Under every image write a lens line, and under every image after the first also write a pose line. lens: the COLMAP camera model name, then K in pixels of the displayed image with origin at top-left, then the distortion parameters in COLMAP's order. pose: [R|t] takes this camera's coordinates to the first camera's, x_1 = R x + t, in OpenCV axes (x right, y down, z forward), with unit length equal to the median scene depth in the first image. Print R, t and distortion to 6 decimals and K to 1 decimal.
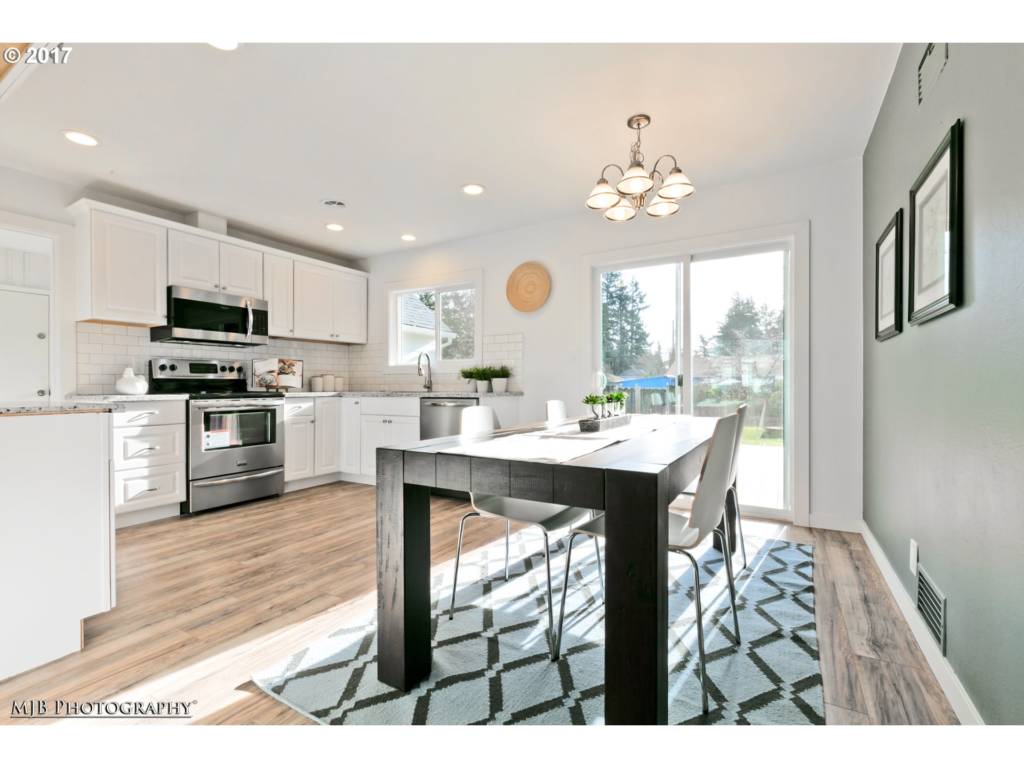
lens RADIAL K [[460.9, 0, 512.5], [0, 460.9, 388.0], [0, 0, 1]] dist [-0.000667, -0.001183]
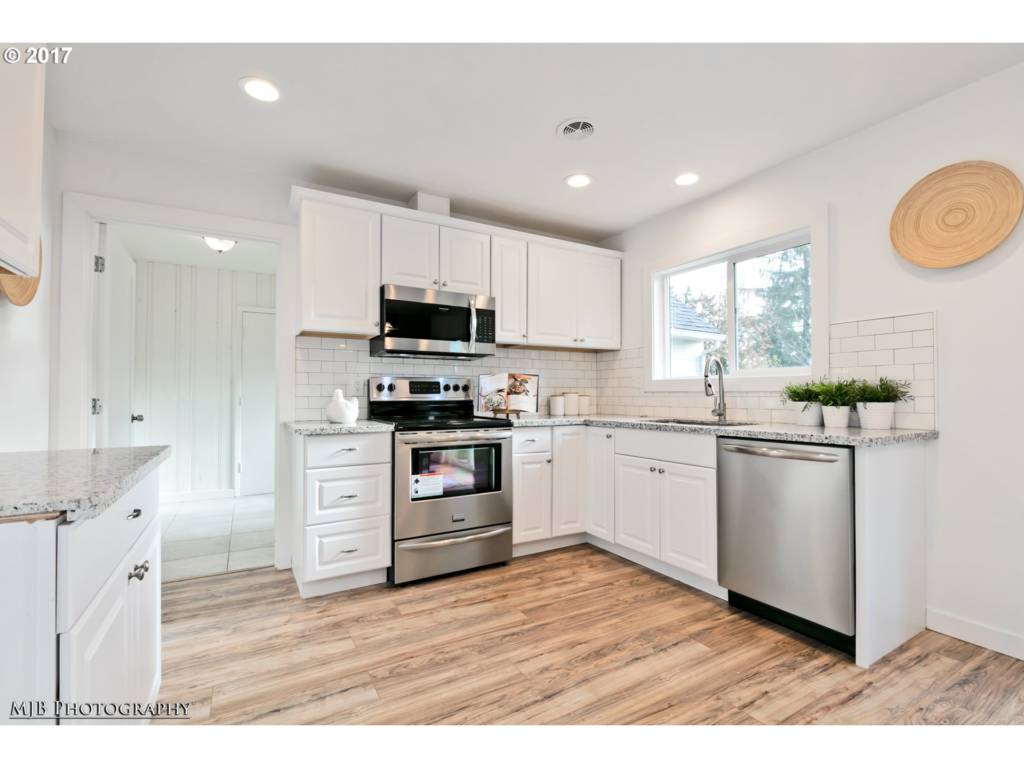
lens RADIAL K [[460.9, 0, 522.2], [0, 460.9, 384.2], [0, 0, 1]] dist [-0.000667, -0.001183]
pose [[0.879228, -0.008569, -0.476325, -0.133429], [-0.004896, 0.999623, -0.027021, -0.026512], [0.476377, 0.026090, 0.878854, 0.358904]]
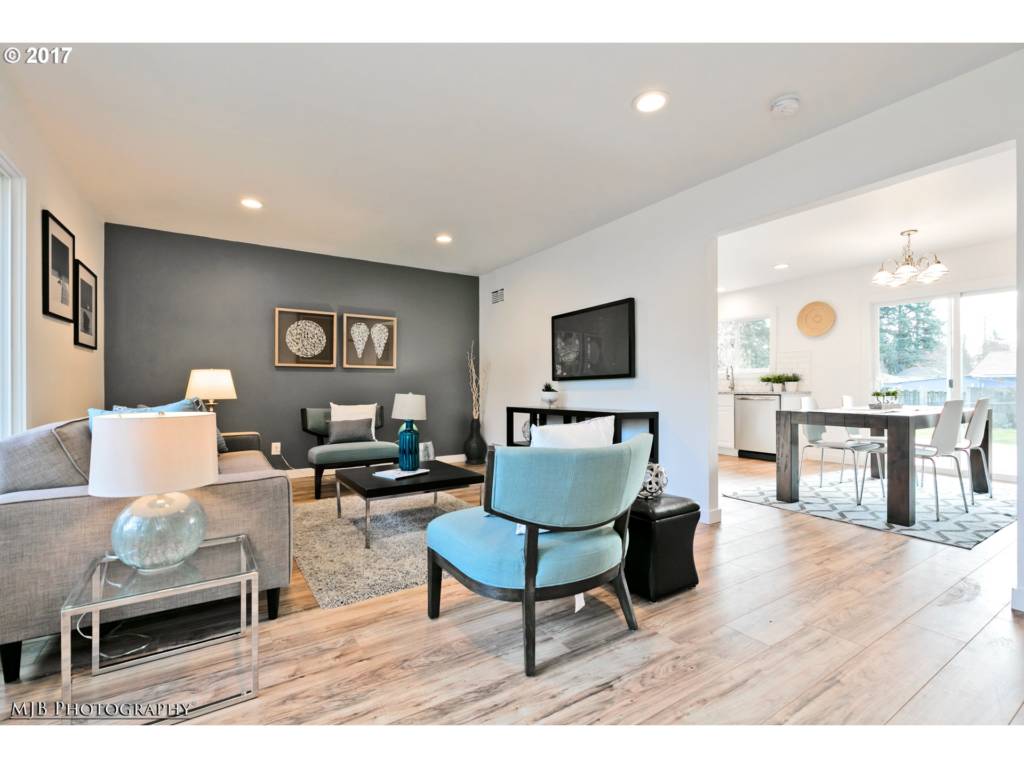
lens RADIAL K [[460.9, 0, 509.2], [0, 460.9, 385.7], [0, 0, 1]] dist [-0.000667, -0.001183]
pose [[0.890309, 0.000873, -0.455356, -0.161450], [-0.004744, 0.999962, -0.007360, 0.005605], [0.455332, 0.008713, 0.890279, -0.716771]]
